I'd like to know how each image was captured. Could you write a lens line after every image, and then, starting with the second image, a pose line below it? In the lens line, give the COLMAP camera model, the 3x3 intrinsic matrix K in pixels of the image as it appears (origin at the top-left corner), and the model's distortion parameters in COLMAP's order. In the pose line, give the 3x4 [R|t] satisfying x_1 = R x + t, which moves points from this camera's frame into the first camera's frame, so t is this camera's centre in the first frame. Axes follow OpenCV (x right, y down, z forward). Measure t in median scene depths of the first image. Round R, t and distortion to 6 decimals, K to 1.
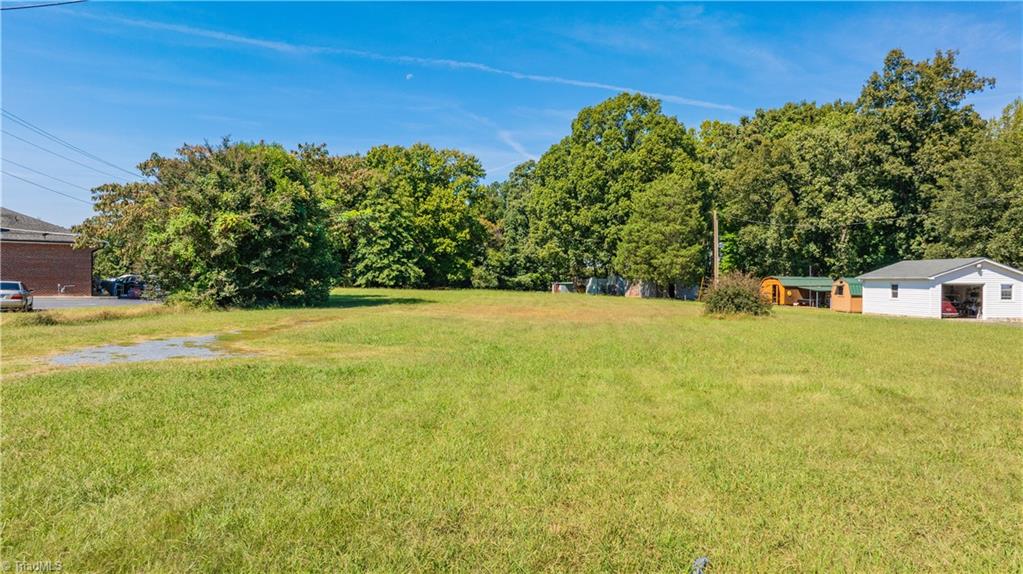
lens RADIAL K [[729.8, 0, 511.3], [0, 729.8, 225.6], [0, 0, 1]] dist [-0.056562, 0.090345]
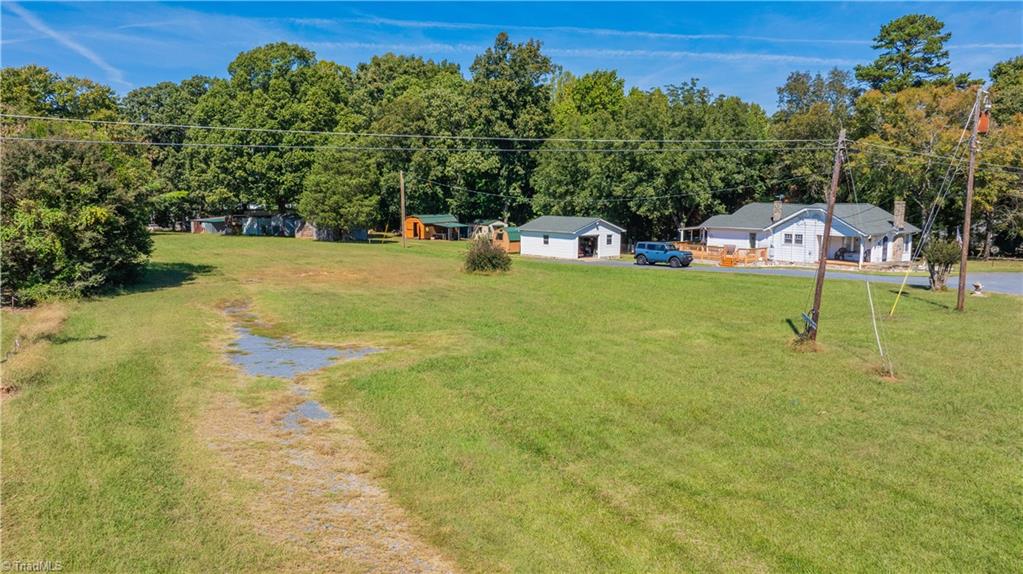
lens RADIAL K [[729.8, 0, 511.3], [0, 729.8, 225.6], [0, 0, 1]] dist [-0.056562, 0.090345]
pose [[0.811340, -0.028392, 0.583885, -0.217059], [-0.045137, 0.992795, 0.110996, -0.055669], [-0.582829, -0.116410, 0.804213, -0.070926]]
